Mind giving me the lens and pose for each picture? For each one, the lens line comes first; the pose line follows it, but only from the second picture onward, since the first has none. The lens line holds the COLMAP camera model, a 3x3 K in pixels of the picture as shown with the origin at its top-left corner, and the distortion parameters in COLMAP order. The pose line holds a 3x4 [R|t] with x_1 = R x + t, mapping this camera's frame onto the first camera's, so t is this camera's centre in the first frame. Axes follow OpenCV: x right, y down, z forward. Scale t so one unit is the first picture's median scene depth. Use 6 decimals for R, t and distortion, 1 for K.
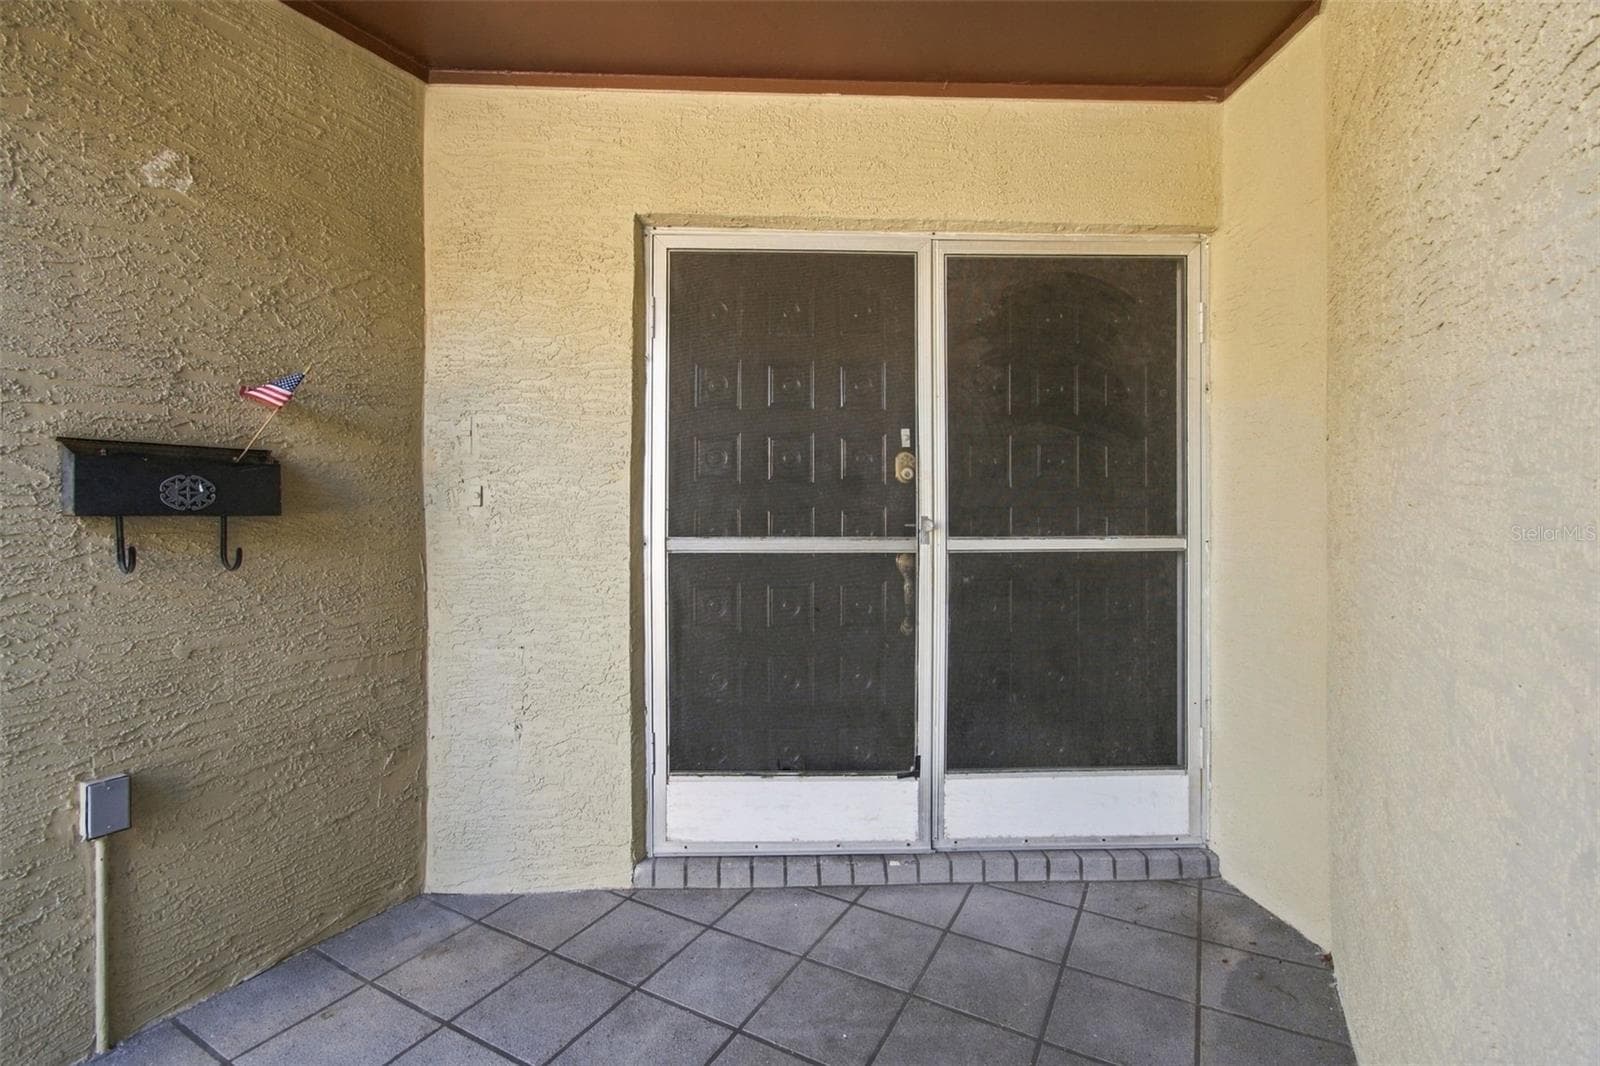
lens RADIAL K [[708.4, 0, 780.0], [0, 708.4, 526.9], [0, 0, 1]] dist [-0.024584, 0.013872]
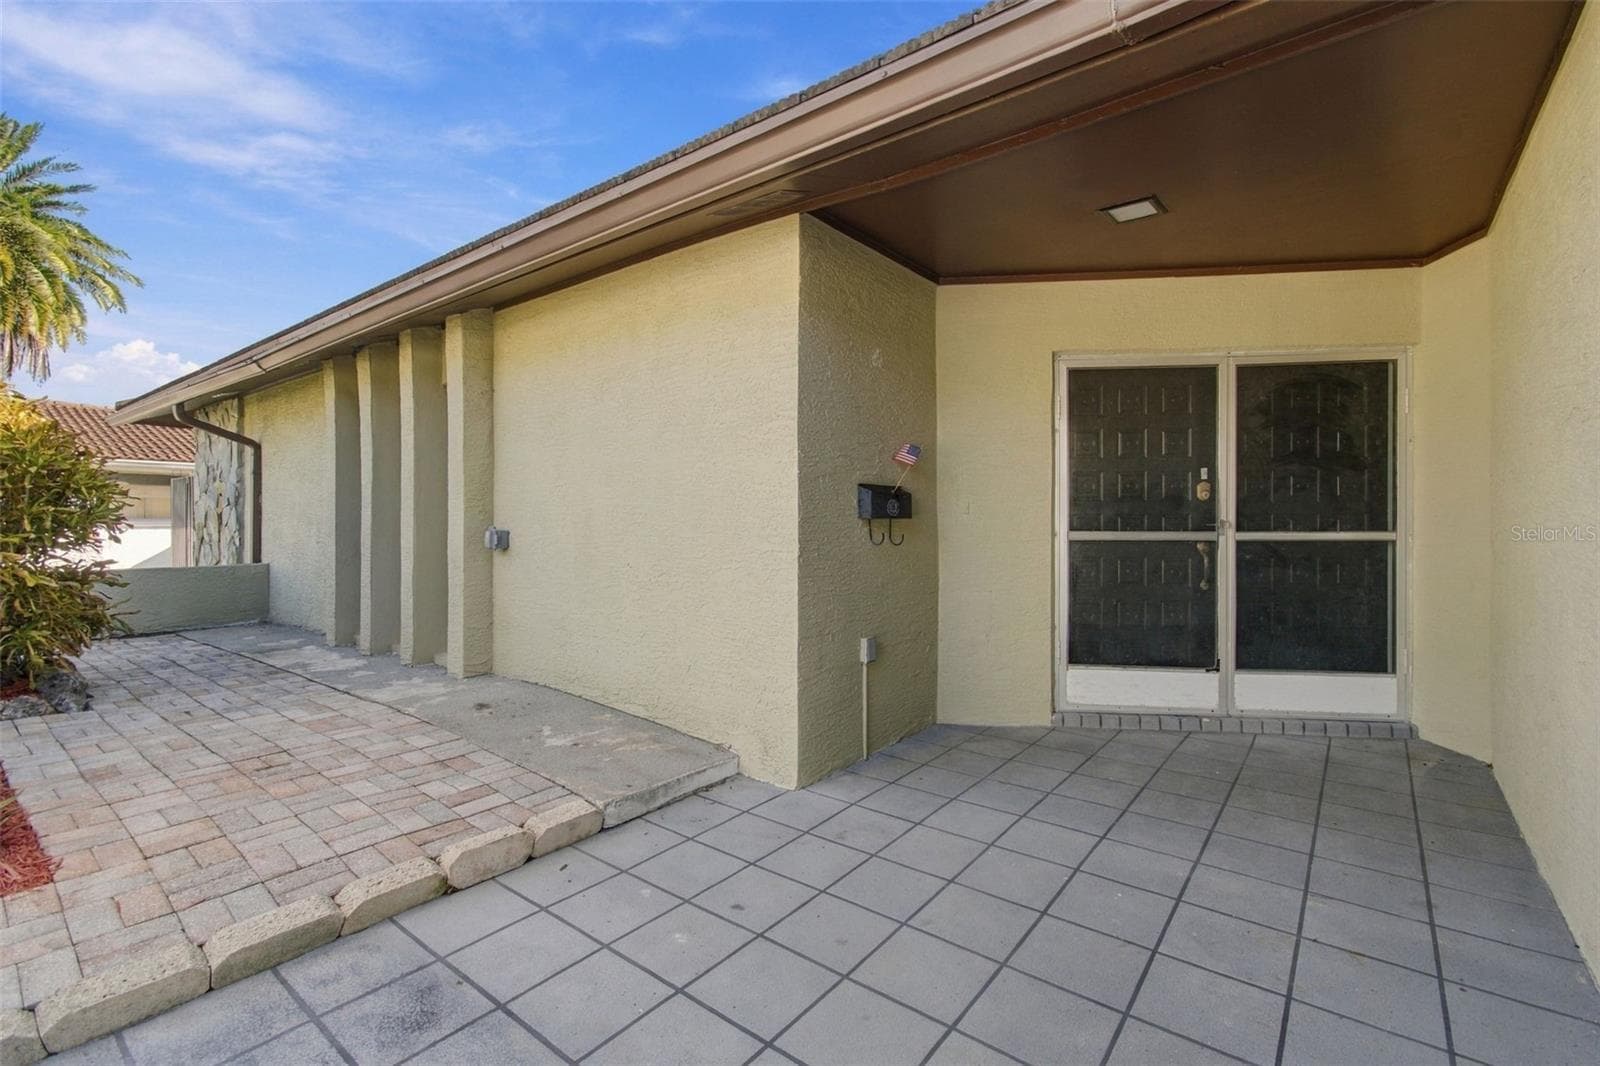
lens RADIAL K [[708.4, 0, 780.0], [0, 708.4, 526.9], [0, 0, 1]] dist [-0.024584, 0.013872]
pose [[0.986717, 0.002084, -0.162432, -0.577840], [-0.001608, 0.999994, 0.003062, -0.000388], [0.162438, -0.002761, 0.986715, -0.852541]]
